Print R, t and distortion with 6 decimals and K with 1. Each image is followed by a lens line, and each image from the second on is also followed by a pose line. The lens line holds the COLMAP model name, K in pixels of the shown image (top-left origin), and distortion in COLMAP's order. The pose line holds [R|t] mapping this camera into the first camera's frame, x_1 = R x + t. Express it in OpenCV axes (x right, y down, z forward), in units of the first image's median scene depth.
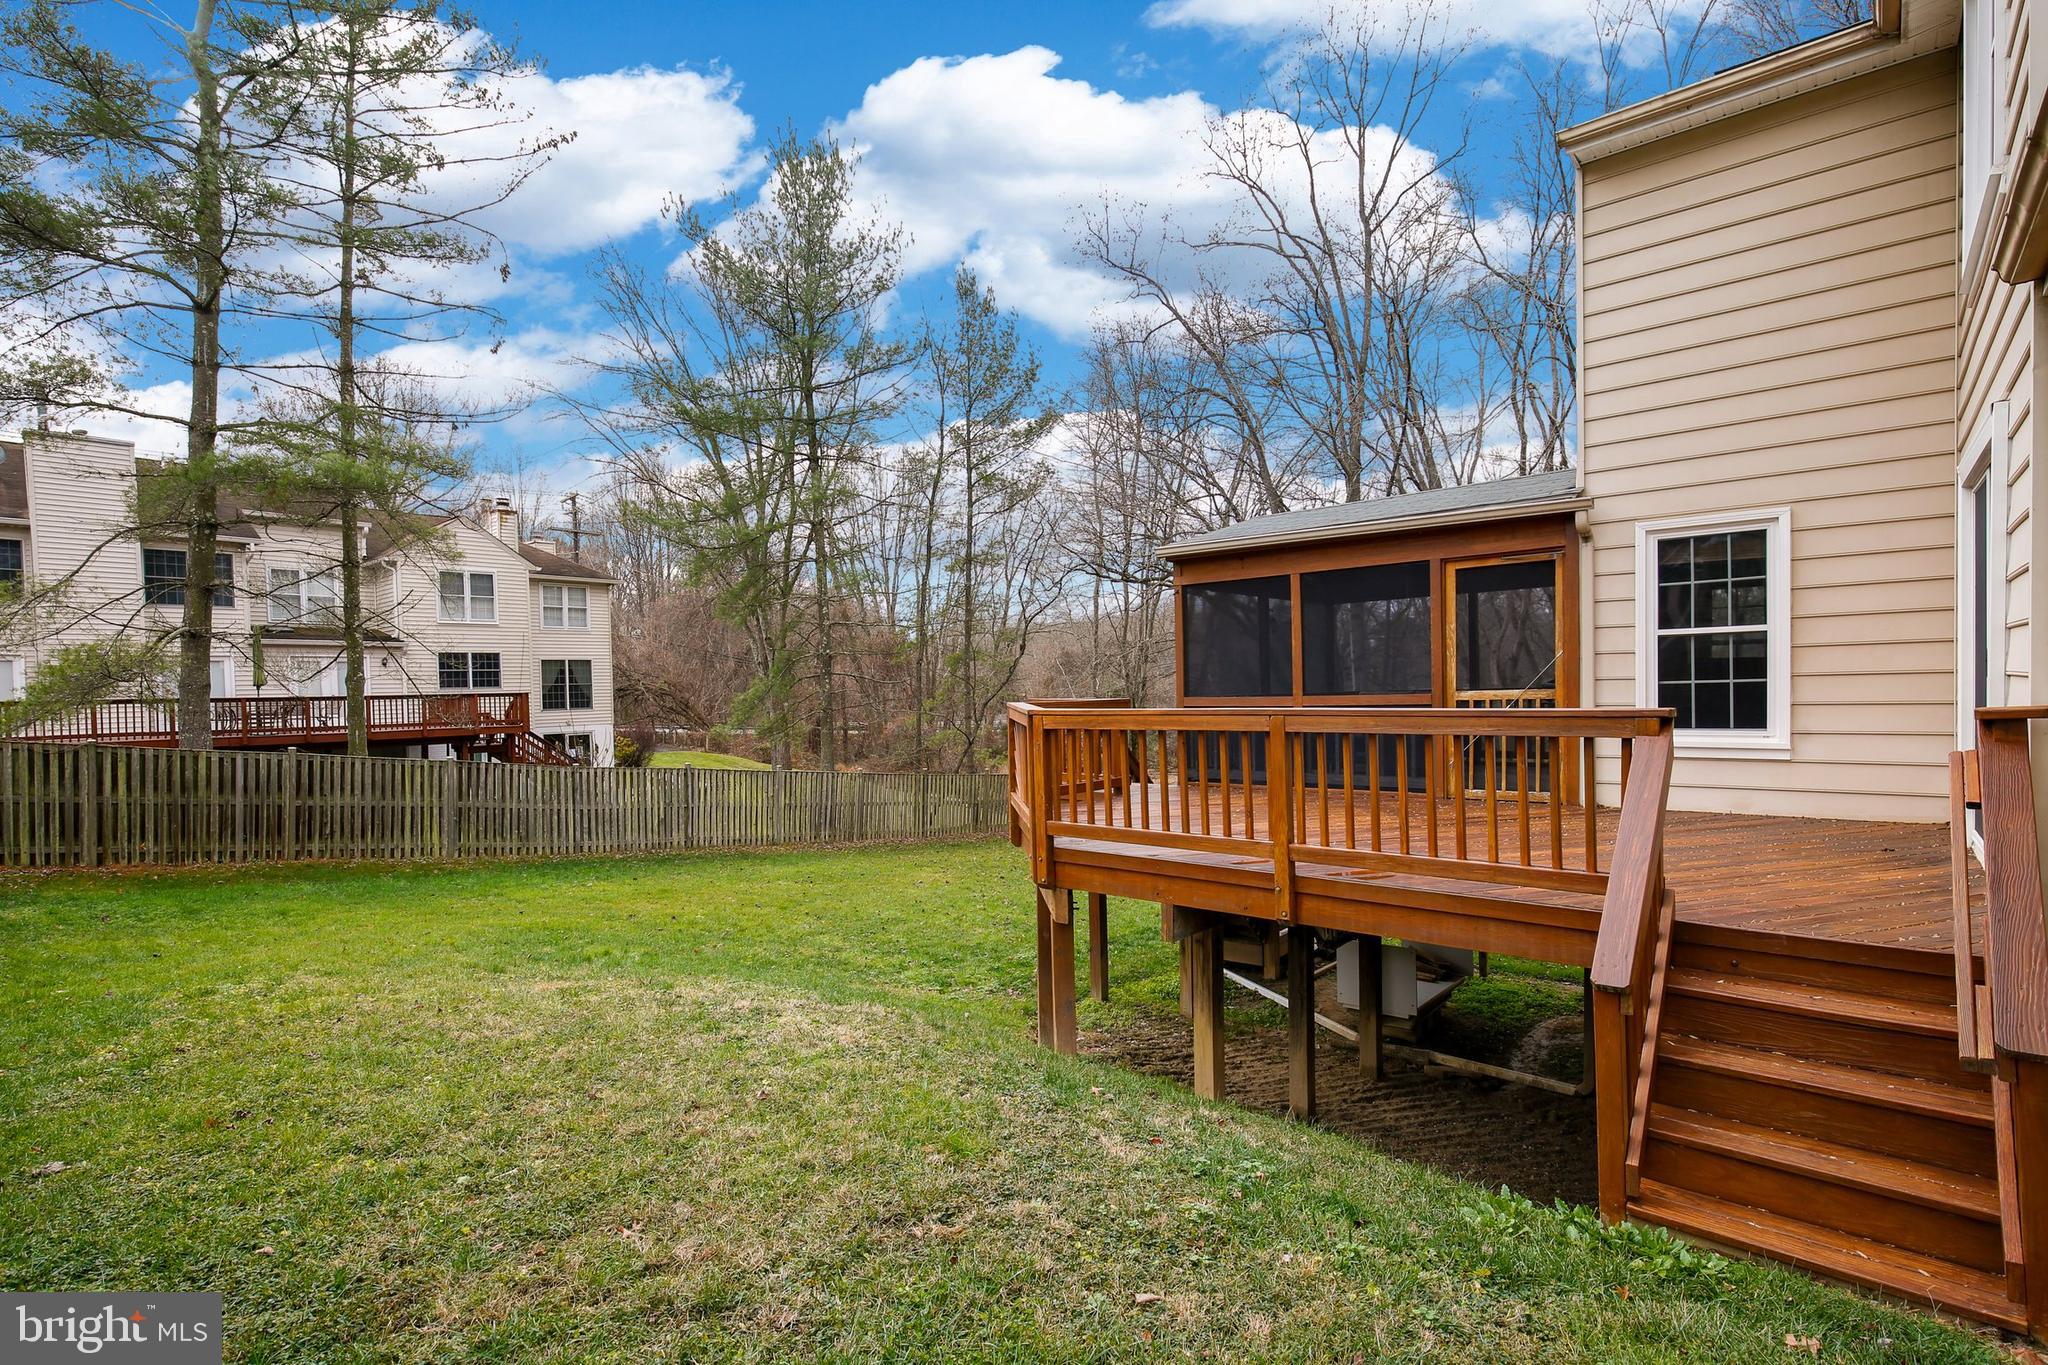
lens RADIAL K [[993.9, 0, 985.1], [0, 993.9, 724.7], [0, 0, 1]] dist [0.002354, 0.000592]
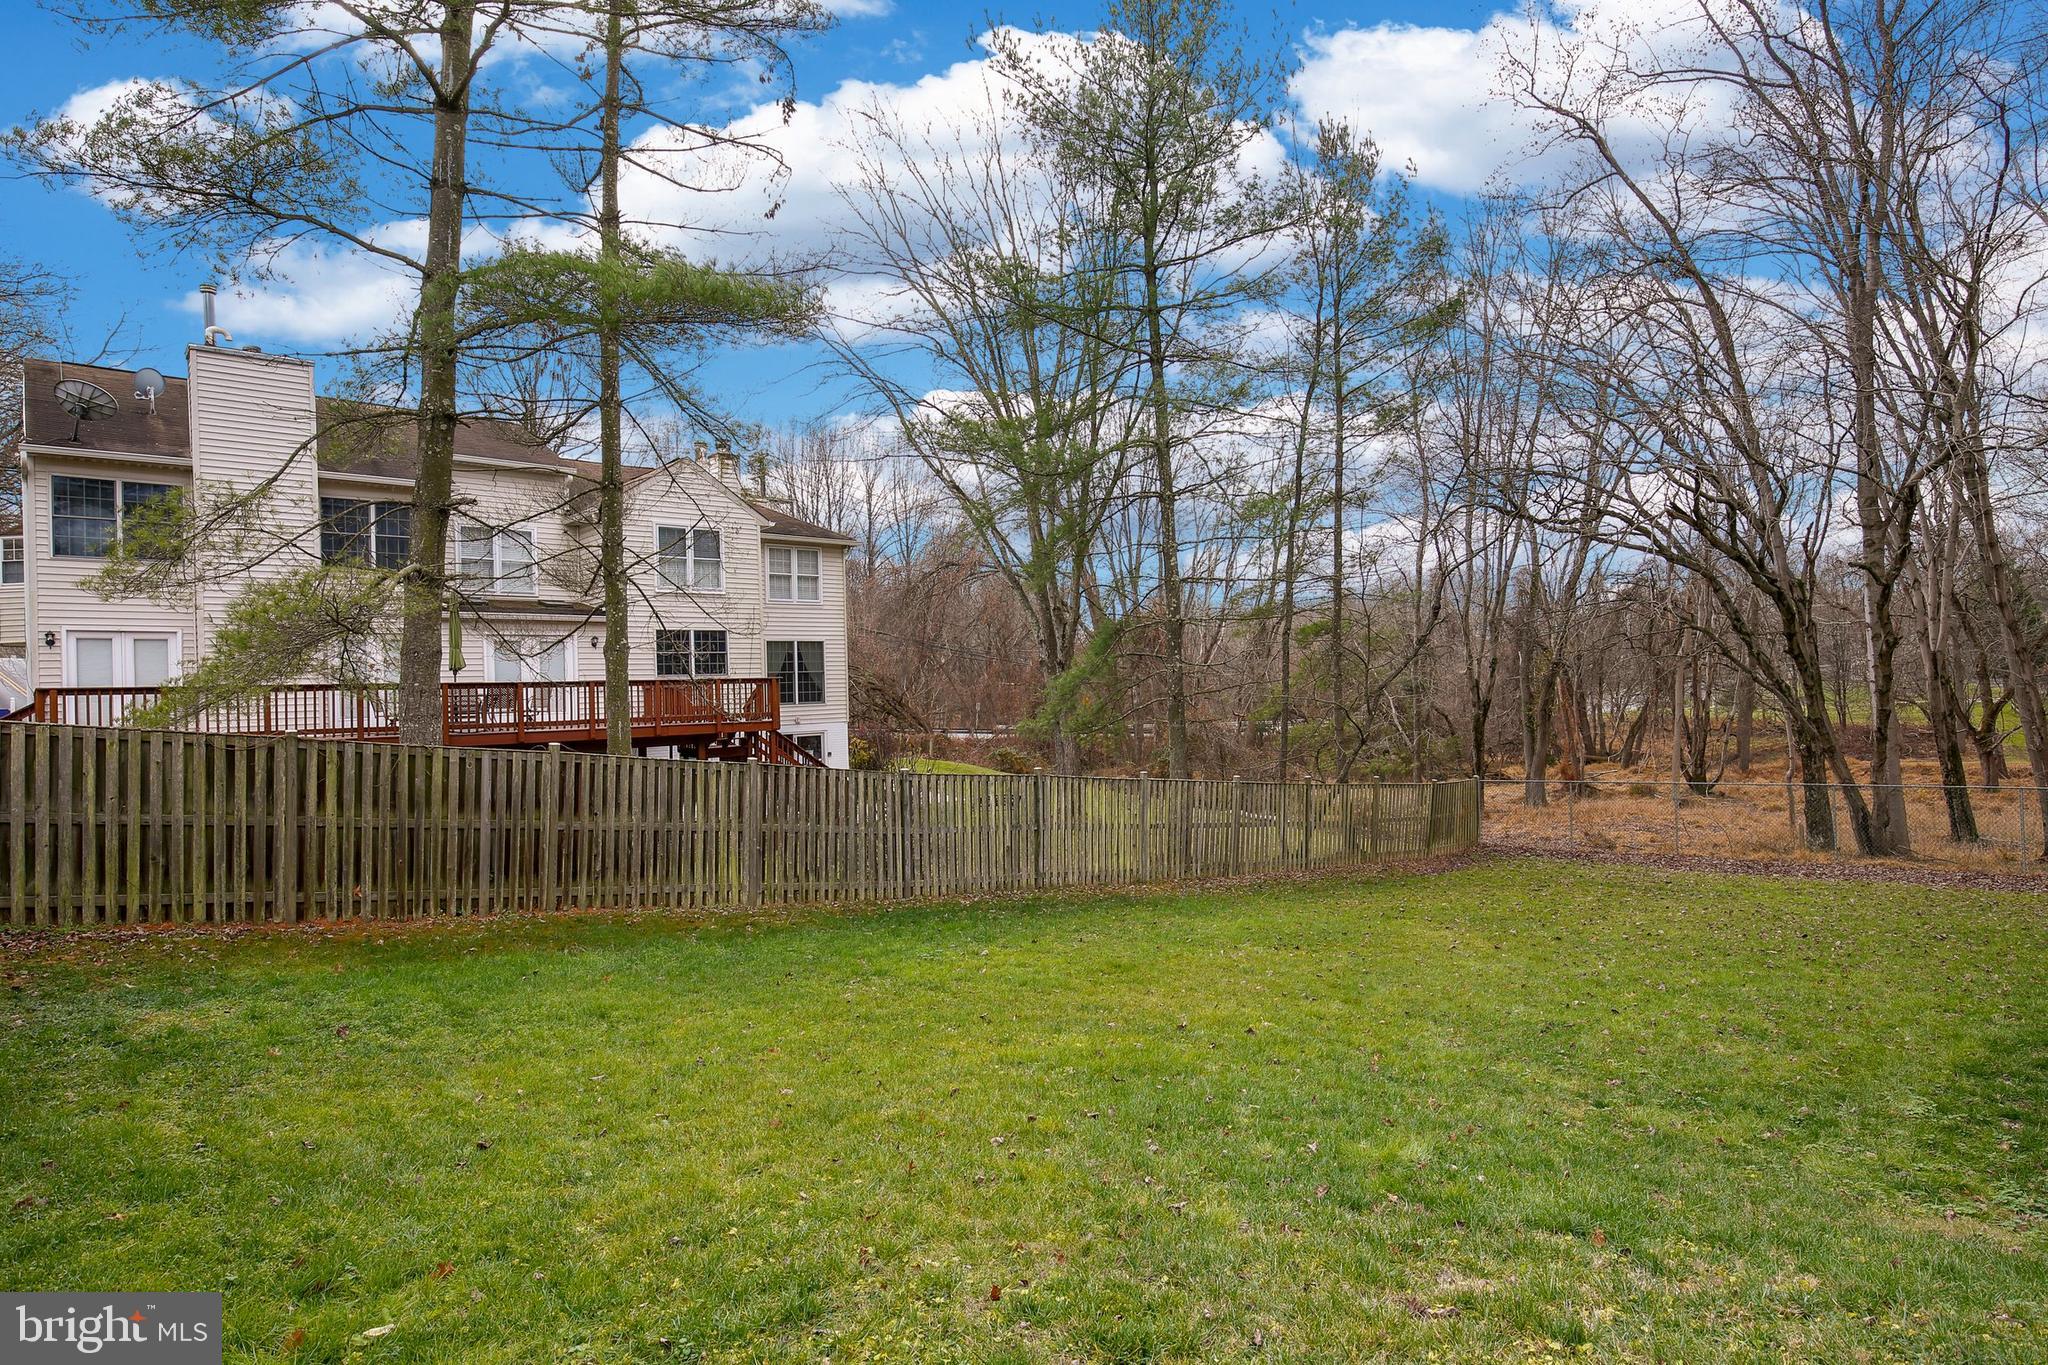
lens RADIAL K [[1079.4, 0, 1029.6], [0, 1079.4, 699.2], [0, 0, 1]] dist [-0.022323, 0.000661]
pose [[0.996926, -0.008235, -0.077911, -0.324979], [0.005775, 0.999479, -0.031741, 0.018570], [0.078132, 0.031193, 0.996455, 0.305219]]
